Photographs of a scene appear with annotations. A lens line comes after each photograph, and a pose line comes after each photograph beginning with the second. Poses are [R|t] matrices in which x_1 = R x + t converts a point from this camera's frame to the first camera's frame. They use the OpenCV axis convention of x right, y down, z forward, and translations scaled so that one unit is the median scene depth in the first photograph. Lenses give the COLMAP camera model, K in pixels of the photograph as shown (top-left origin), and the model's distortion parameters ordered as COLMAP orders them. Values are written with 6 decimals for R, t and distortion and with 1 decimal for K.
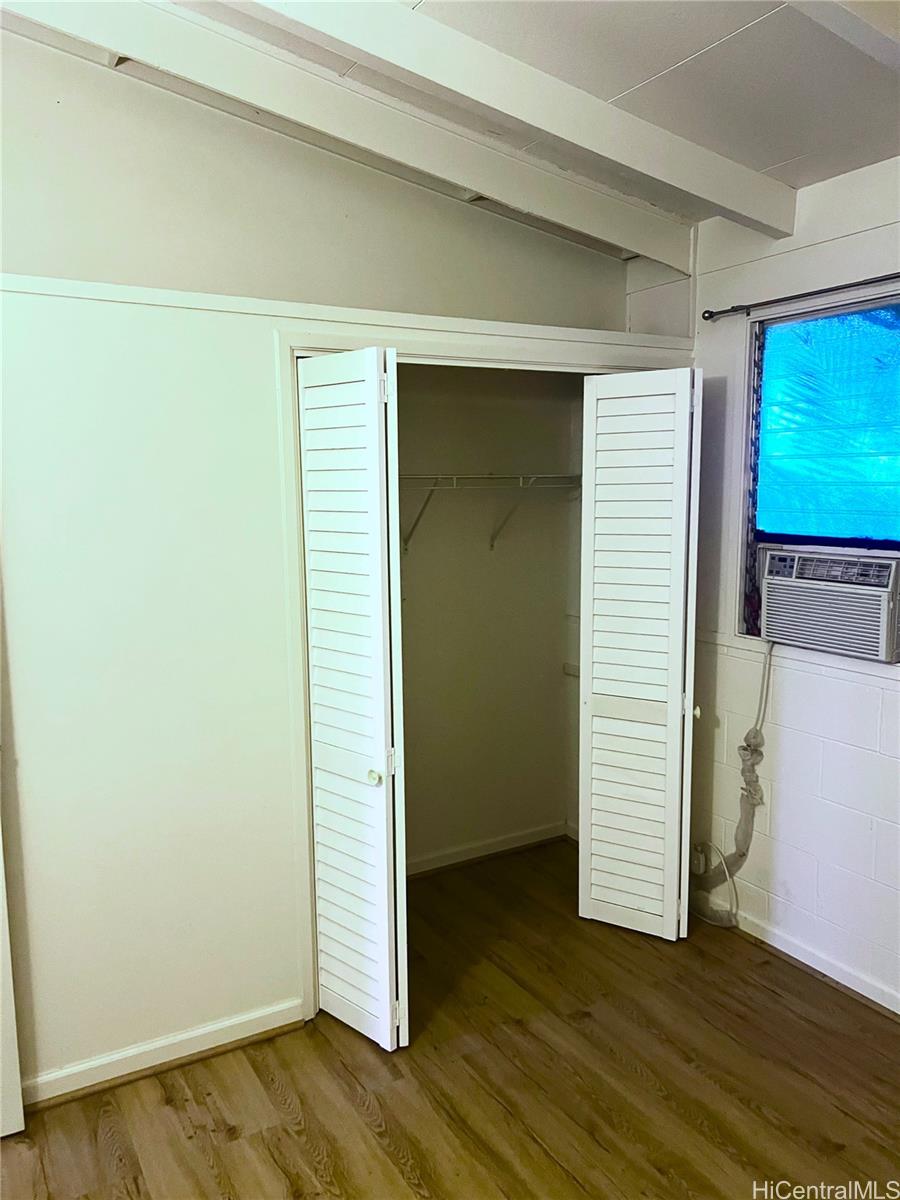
lens RADIAL K [[908.0, 0, 451.8], [0, 908.0, 604.6], [0, 0, 1]] dist [0.043230, -0.033601]
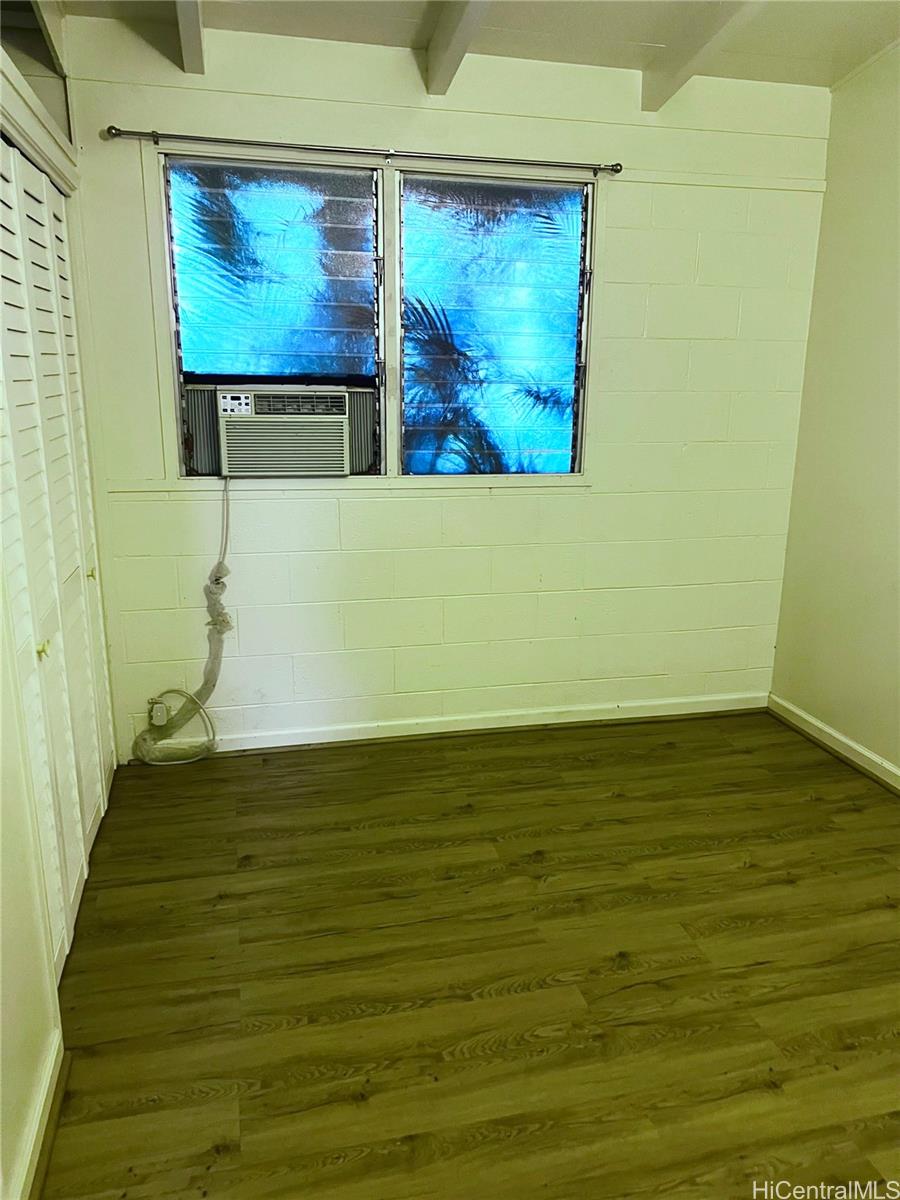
lens RADIAL K [[908.0, 0, 454.3], [0, 908.0, 598.5], [0, 0, 1]] dist [0.043230, -0.033601]
pose [[0.285434, -0.222651, 0.932177, -0.669078], [0.115869, 0.973523, 0.197047, -0.001053], [-0.951369, 0.051767, 0.303674, 0.470583]]
